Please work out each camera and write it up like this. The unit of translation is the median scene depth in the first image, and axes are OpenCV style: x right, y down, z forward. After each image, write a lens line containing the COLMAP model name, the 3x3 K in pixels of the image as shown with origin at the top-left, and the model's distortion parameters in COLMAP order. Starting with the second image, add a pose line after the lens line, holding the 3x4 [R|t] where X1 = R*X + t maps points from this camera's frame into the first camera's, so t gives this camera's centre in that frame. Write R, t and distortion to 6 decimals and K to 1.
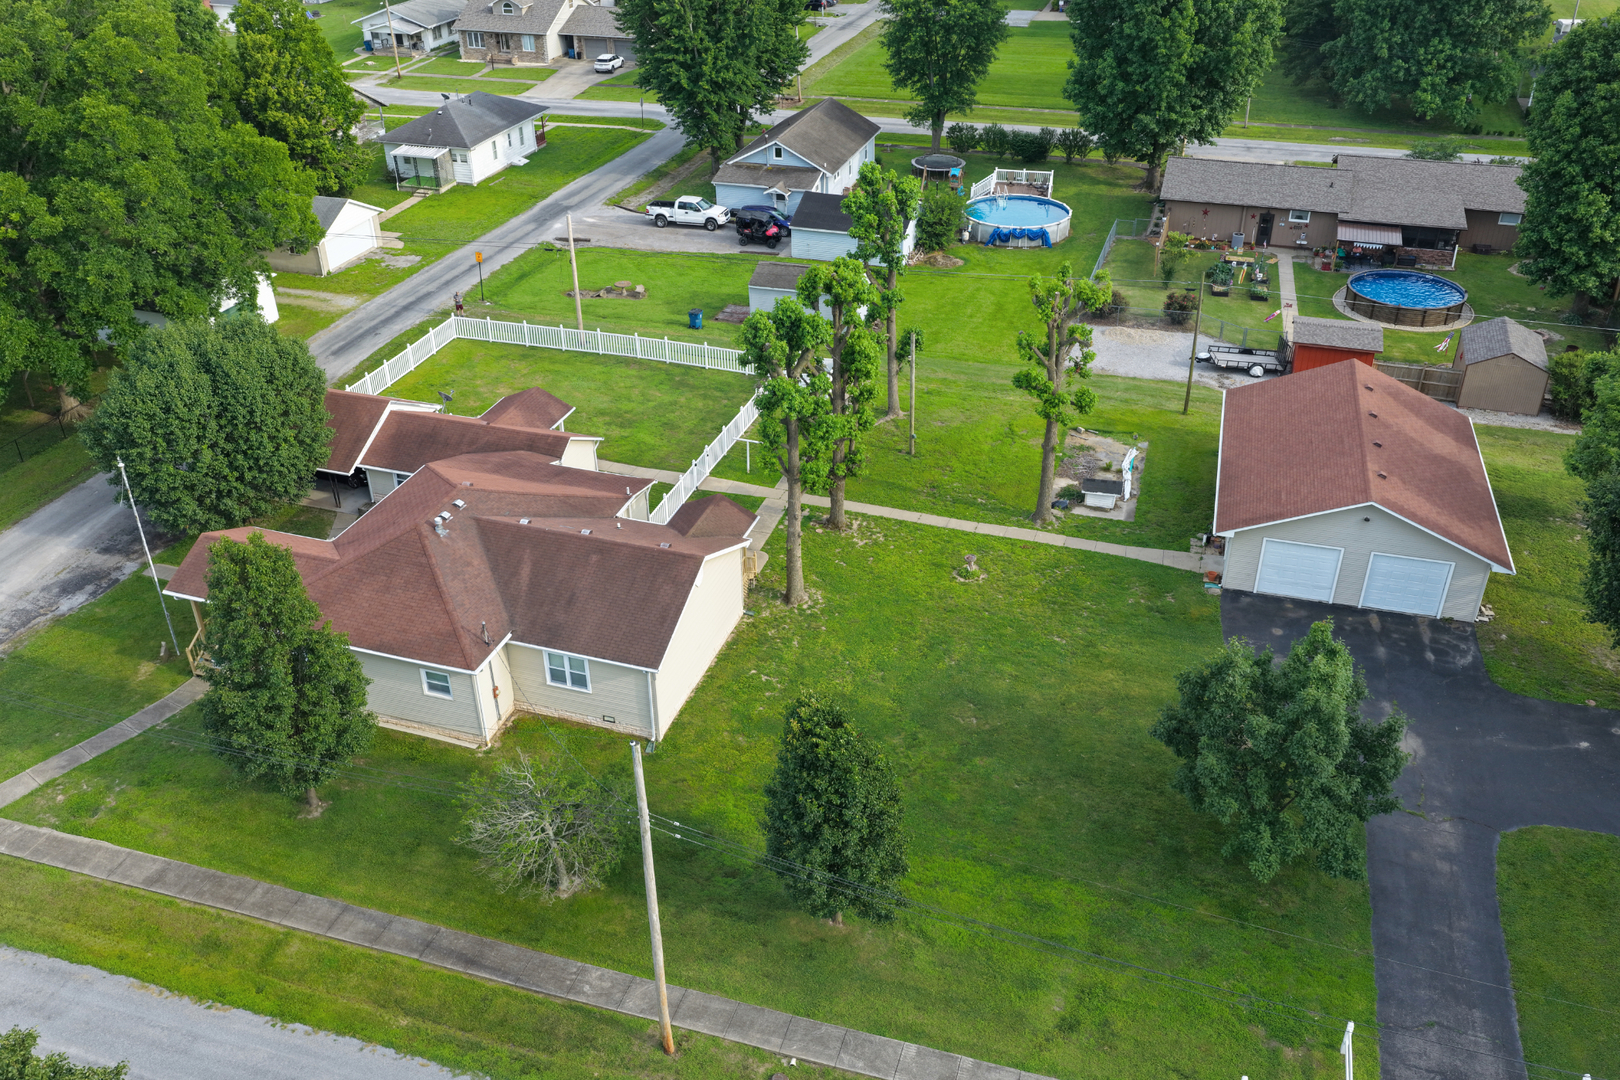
lens RADIAL K [[1348.0, 0, 812.0], [0, 1348.0, 540.9], [0, 0, 1]] dist [-0.003748, 0.008306]
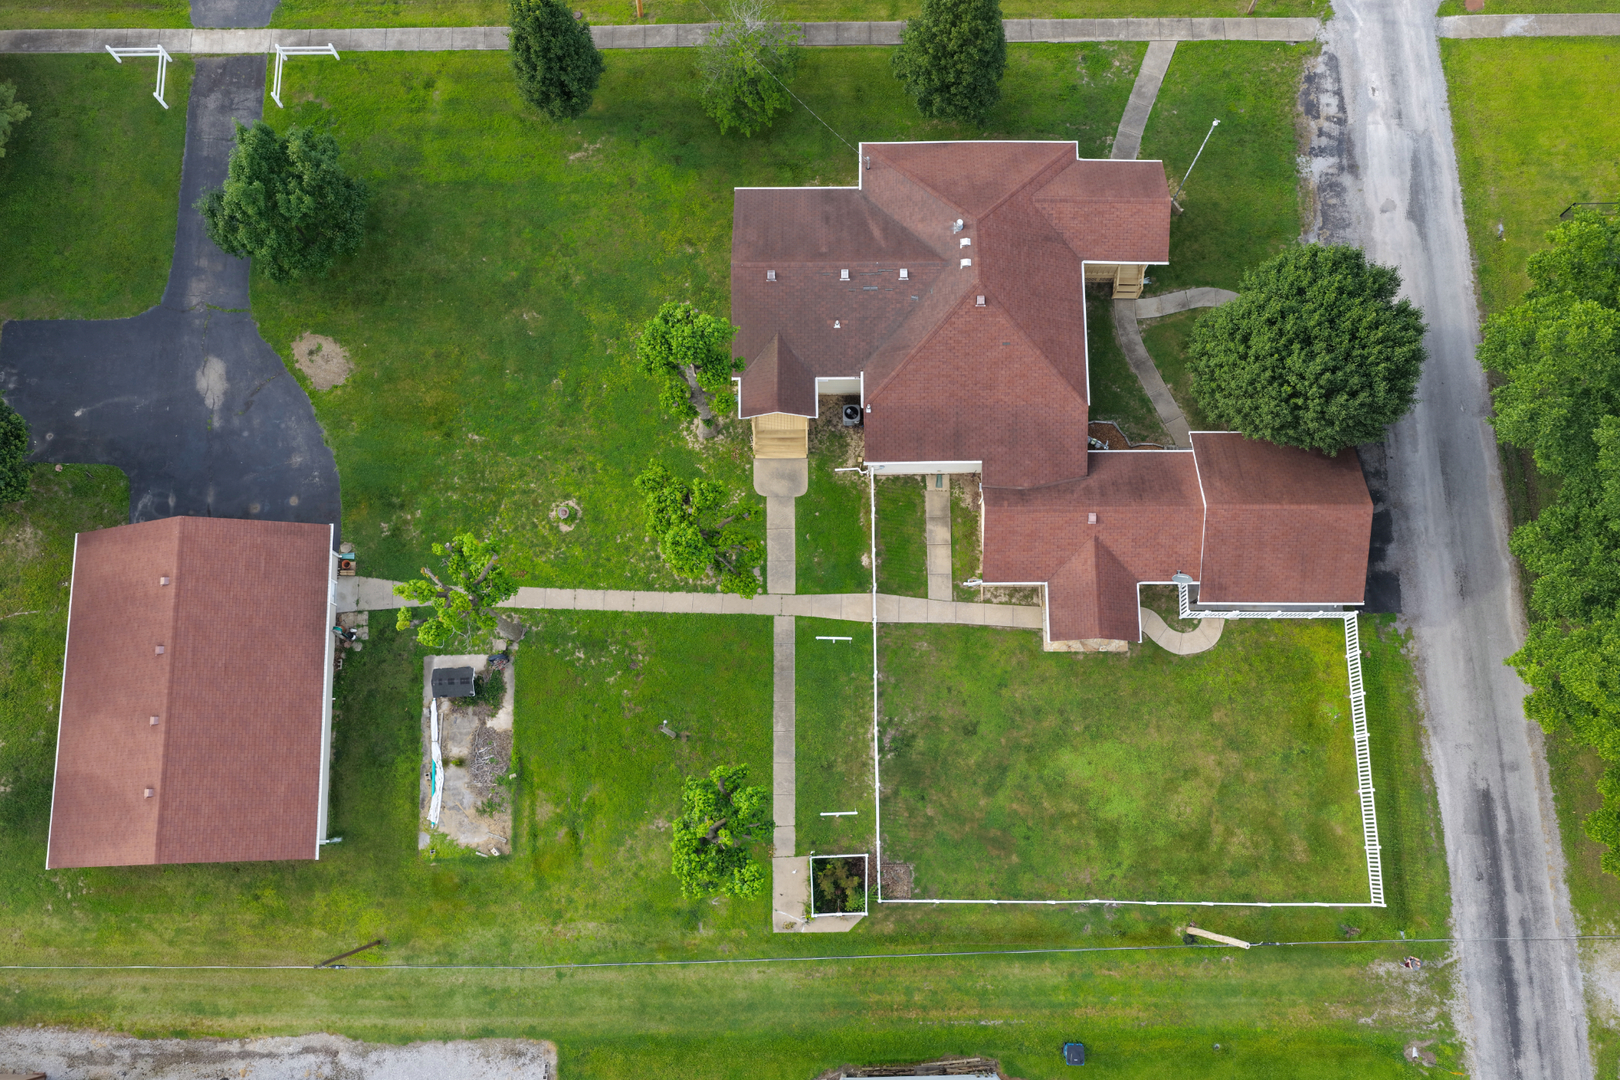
lens RADIAL K [[1348.0, 0, 809.1], [0, 1348.0, 555.7], [0, 0, 1]] dist [-0.003748, 0.008306]
pose [[-0.949670, 0.308932, -0.051854, -0.001023], [-0.145480, -0.288357, 0.946407, -0.682733], [0.277422, 0.906317, 0.318787, 0.489169]]
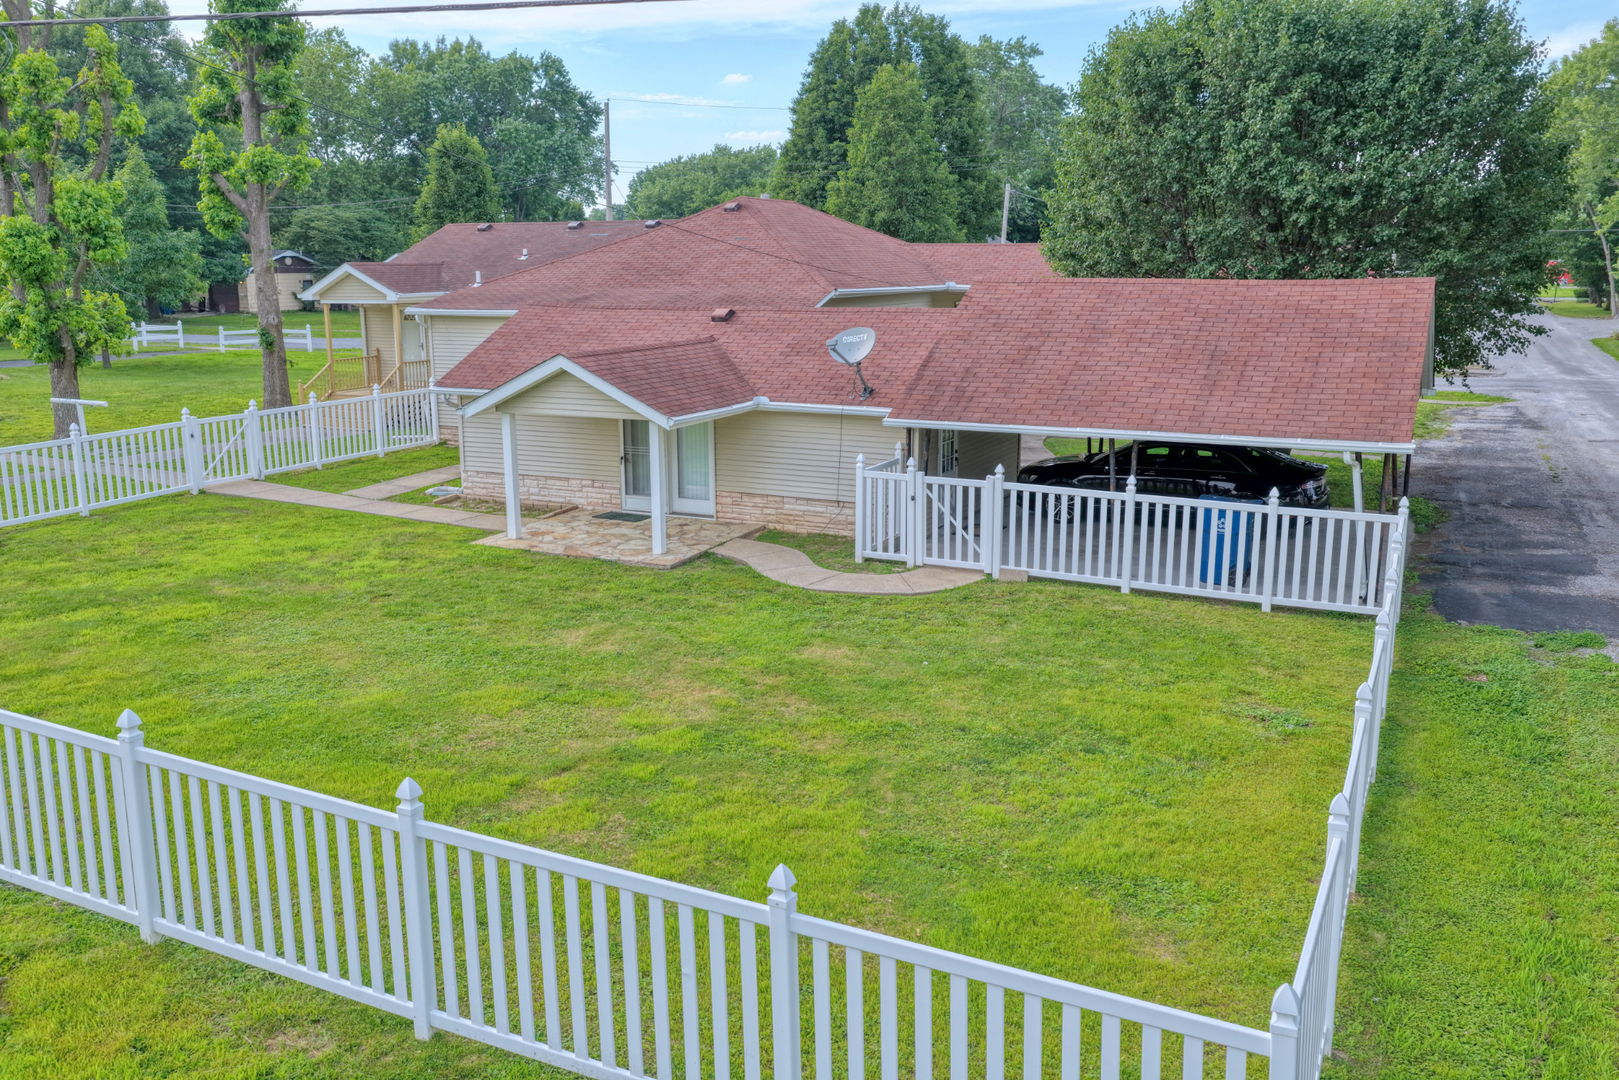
lens RADIAL K [[1347.2, 0, 812.3], [0, 1347.2, 540.3], [0, 0, 1]] dist [-0.003748, 0.008306]
pose [[-0.991414, -0.017822, 0.129537, -0.231899], [0.074987, 0.734077, 0.674913, -0.218952], [-0.107118, 0.678832, -0.726438, 0.961893]]
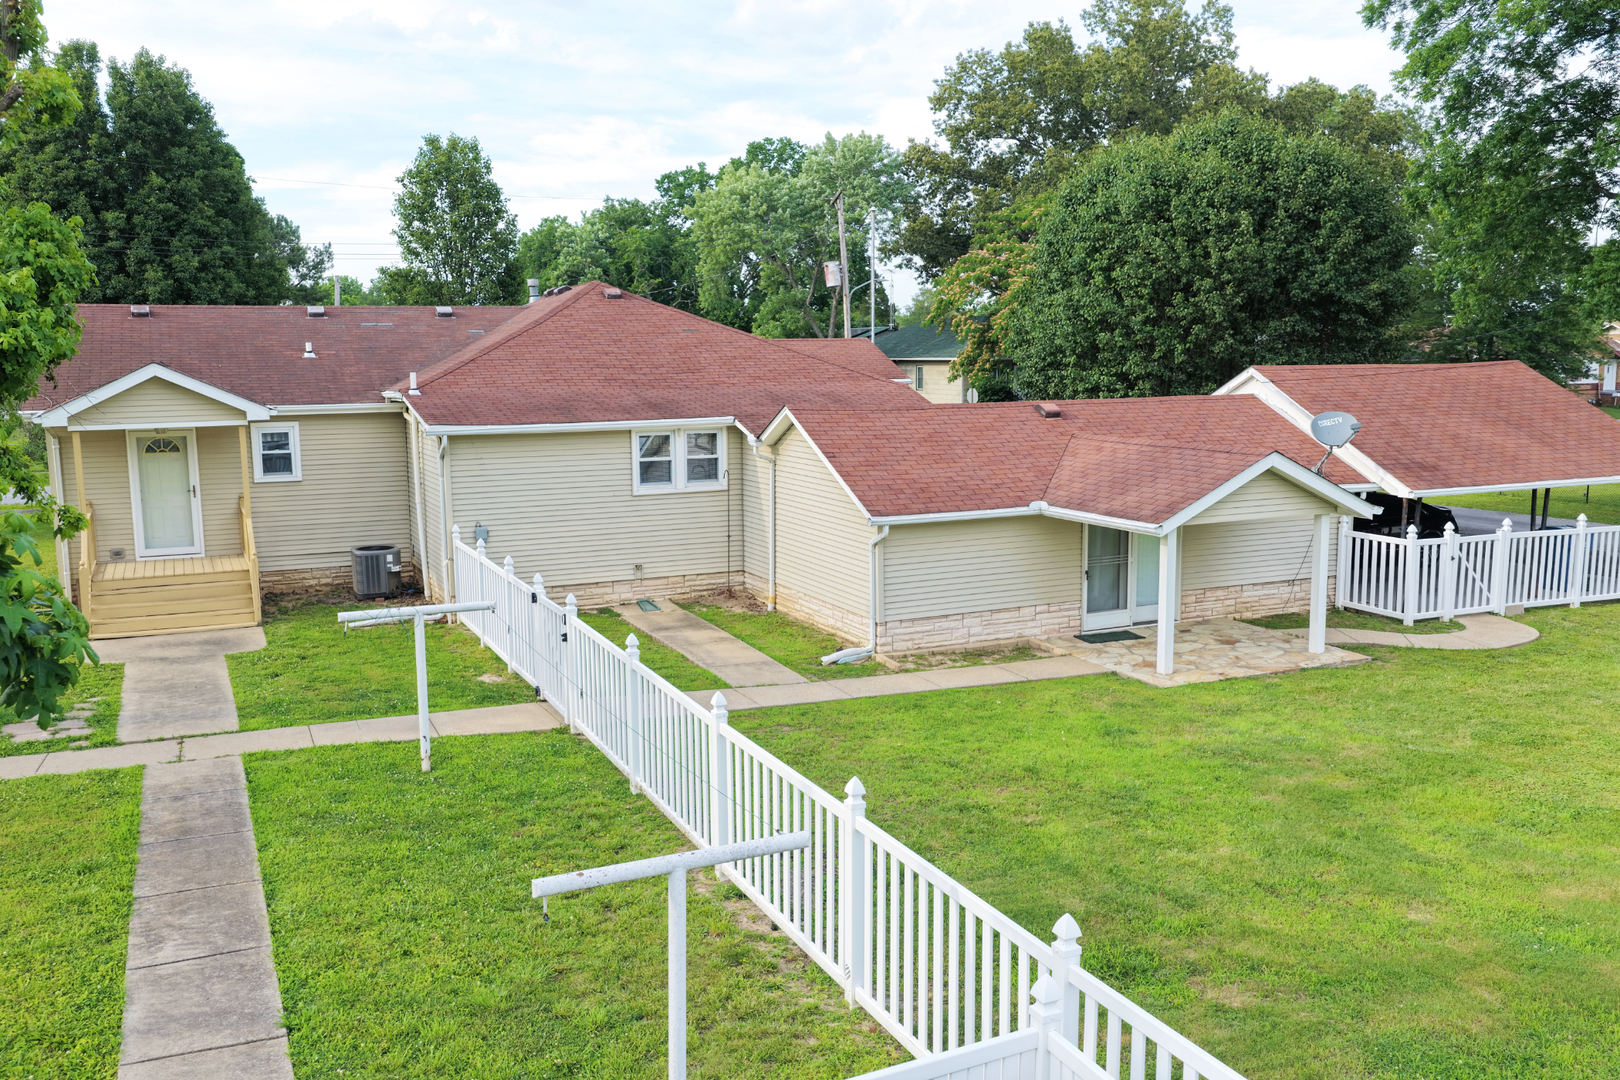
lens RADIAL K [[1348.0, 0, 808.3], [0, 1348.0, 547.4], [0, 0, 1]] dist [-0.003748, 0.008306]
pose [[-0.731789, 0.110218, -0.672560, 0.037649], [-0.338564, 0.797668, 0.499099, -0.156889], [0.591489, 0.592940, -0.546409, 0.856312]]
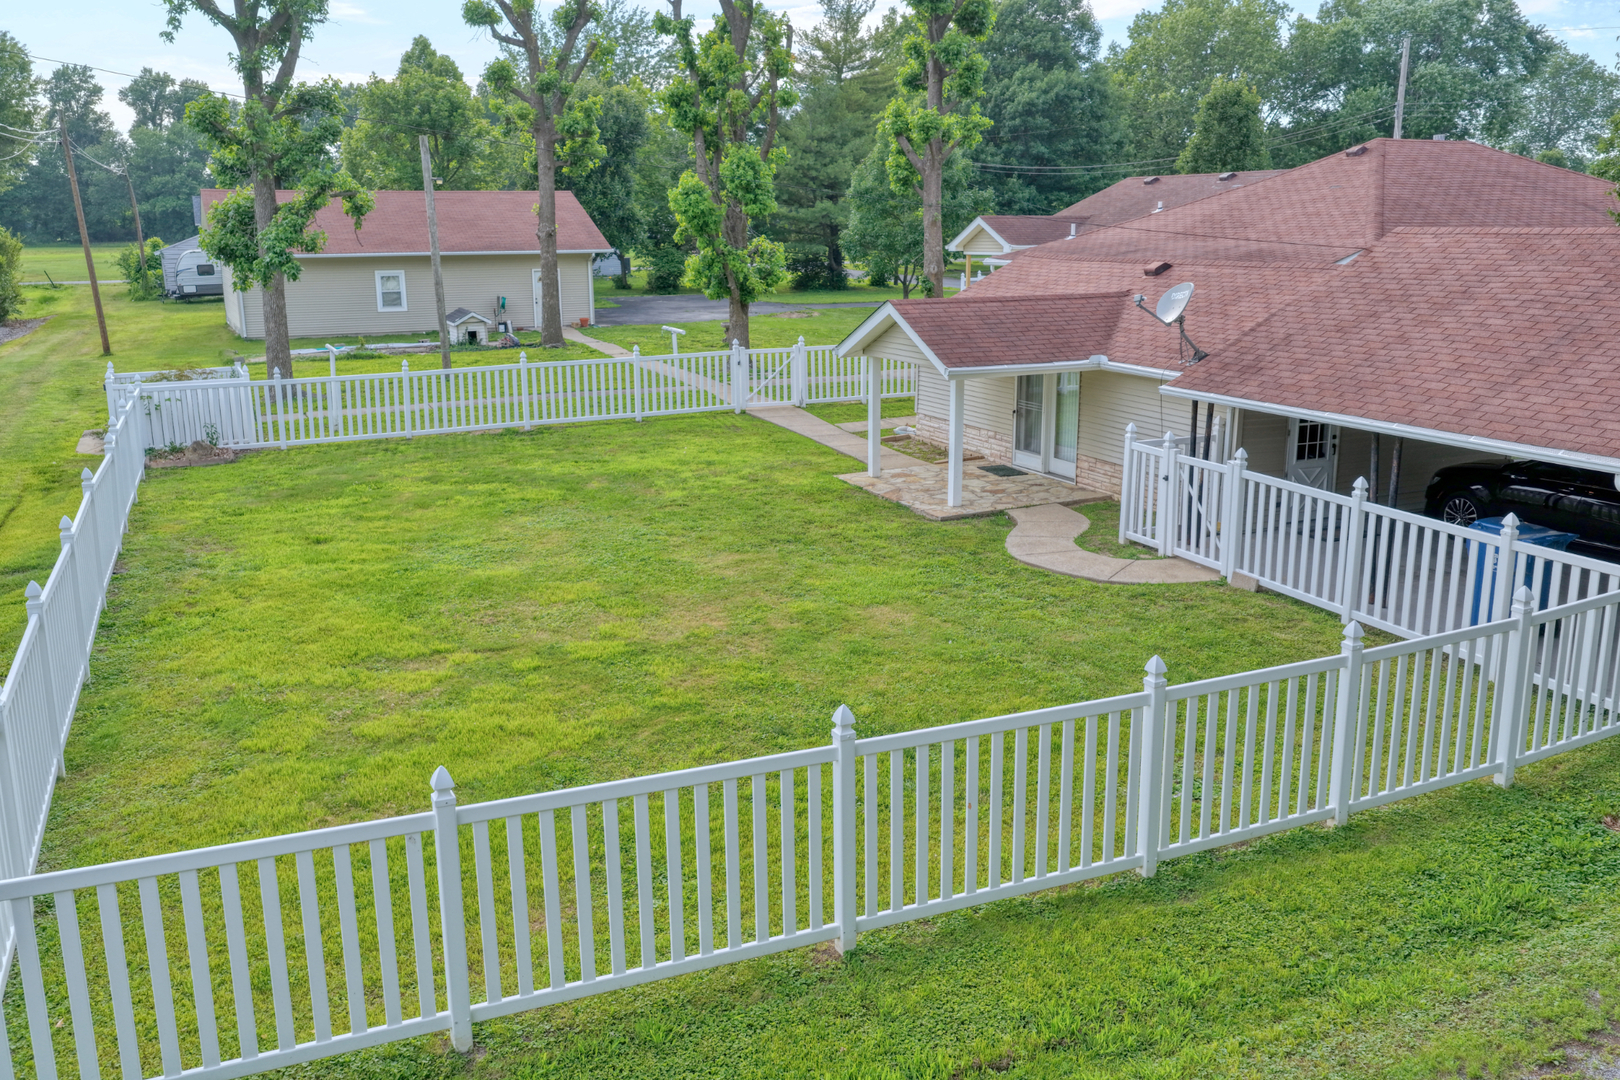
lens RADIAL K [[1348.0, 0, 816.8], [0, 1348.0, 545.3], [0, 0, 1]] dist [-0.003748, 0.008306]
pose [[-0.673736, -0.162083, 0.720978, -0.328723], [0.388725, 0.752020, 0.532315, -0.188245], [-0.628469, 0.638902, -0.443657, 0.917534]]
